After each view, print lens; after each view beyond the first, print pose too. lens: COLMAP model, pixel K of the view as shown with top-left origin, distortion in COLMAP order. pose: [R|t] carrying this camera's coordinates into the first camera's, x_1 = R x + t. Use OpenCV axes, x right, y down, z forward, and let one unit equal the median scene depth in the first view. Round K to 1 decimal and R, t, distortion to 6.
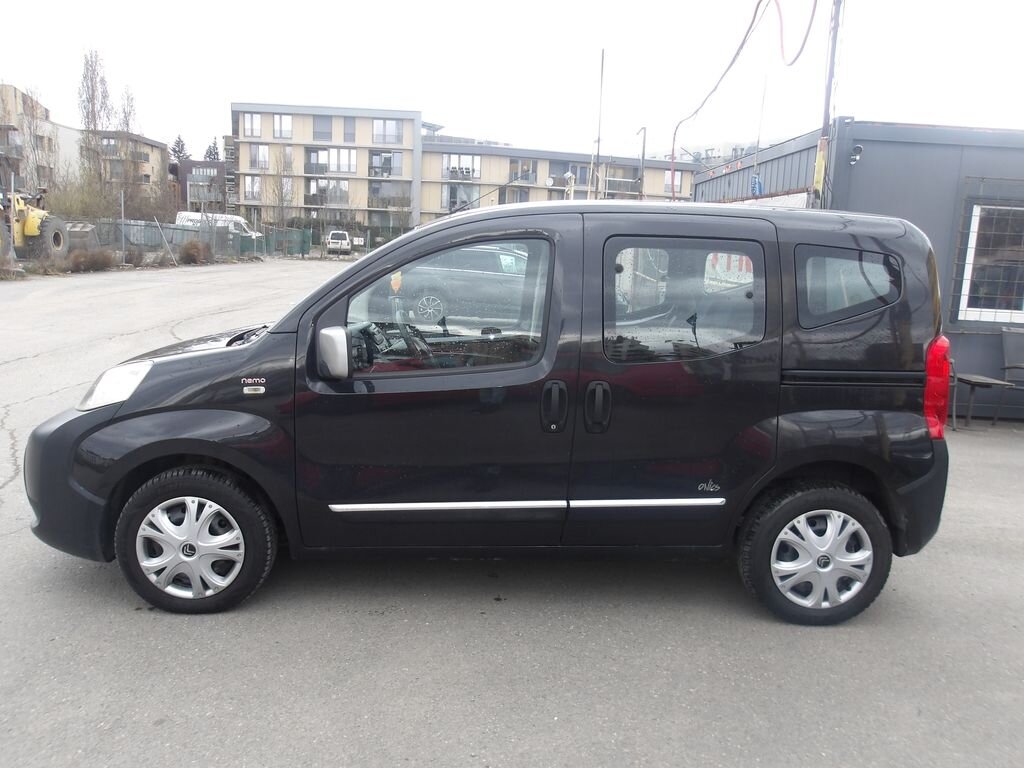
lens RADIAL K [[808.3, 0, 511.9], [0, 808.3, 380.2], [0, 0, 1]] dist [0.026614, -0.003400]
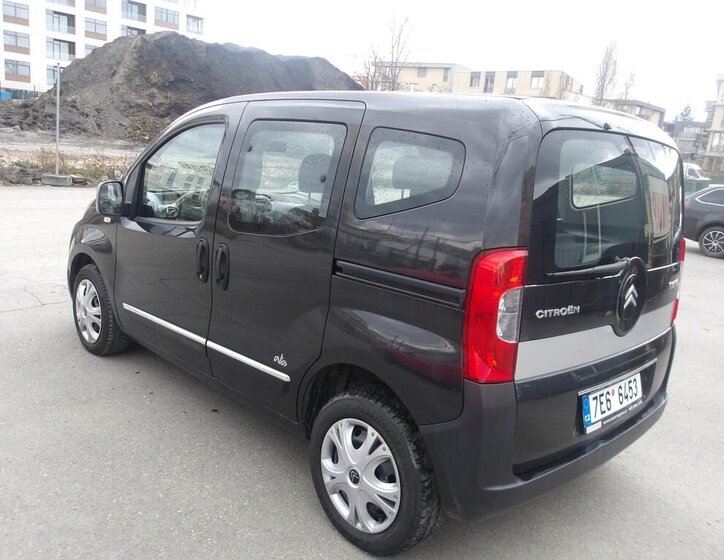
lens RADIAL K [[600.1, 0, 362.0], [0, 600.1, 280.8], [0, 0, 1]] dist [0.040795, -0.008730]
pose [[0.683384, 0.176314, -0.708449, 0.832019], [-0.181022, 0.981018, 0.069531, -0.040943], [0.707261, 0.080728, 0.702328, 0.515225]]
